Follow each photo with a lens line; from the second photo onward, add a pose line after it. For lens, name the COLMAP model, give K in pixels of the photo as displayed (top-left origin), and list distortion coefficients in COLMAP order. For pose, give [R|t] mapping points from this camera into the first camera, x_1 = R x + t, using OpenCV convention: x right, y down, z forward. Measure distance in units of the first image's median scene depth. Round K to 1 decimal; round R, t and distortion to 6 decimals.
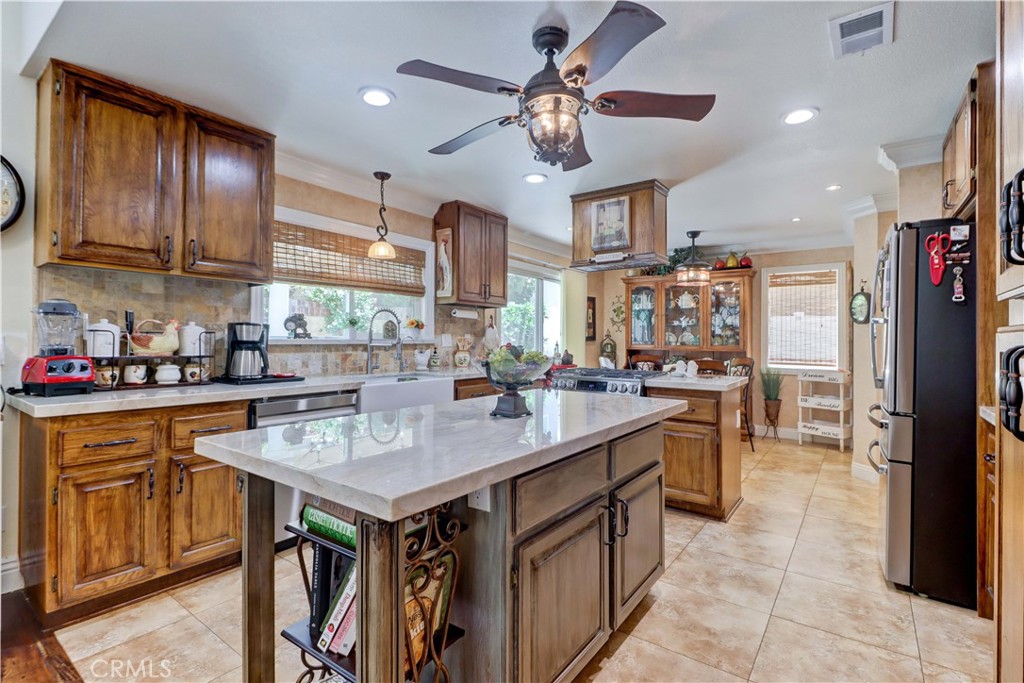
lens RADIAL K [[473.4, 0, 511.9], [0, 473.4, 338.7], [0, 0, 1]] dist [0.013130, -0.002800]
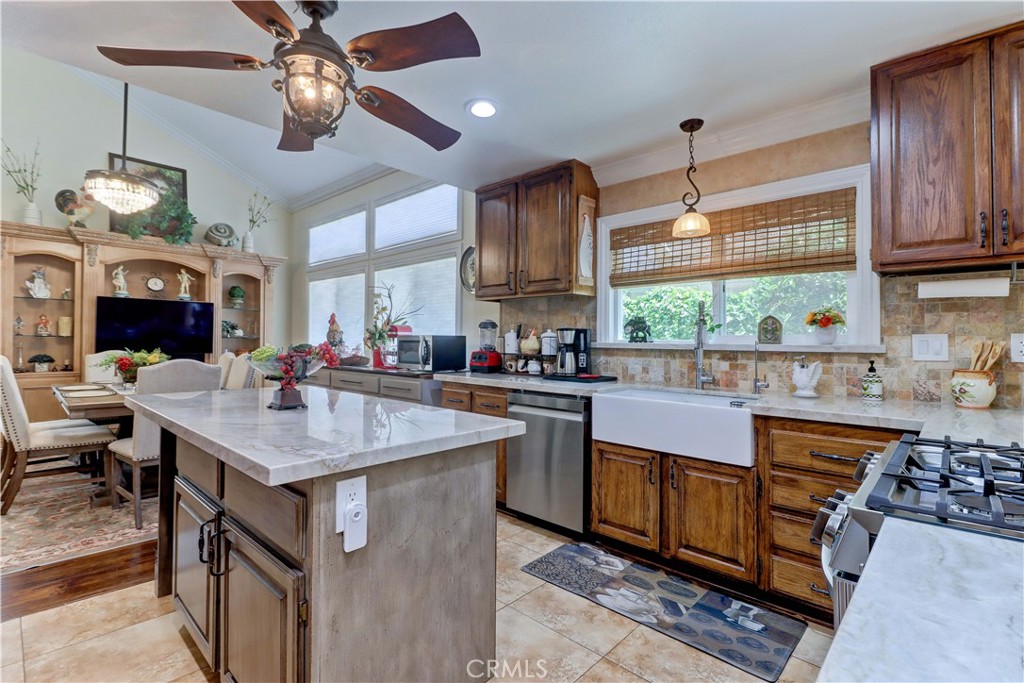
lens RADIAL K [[473.4, 0, 510.9], [0, 473.4, 339.2], [0, 0, 1]] dist [0.013130, -0.002800]
pose [[-0.114314, -0.014030, -0.993346, 0.524177], [-0.012041, 0.999846, -0.012736, 0.008032], [0.993372, 0.010505, -0.114465, 0.839986]]
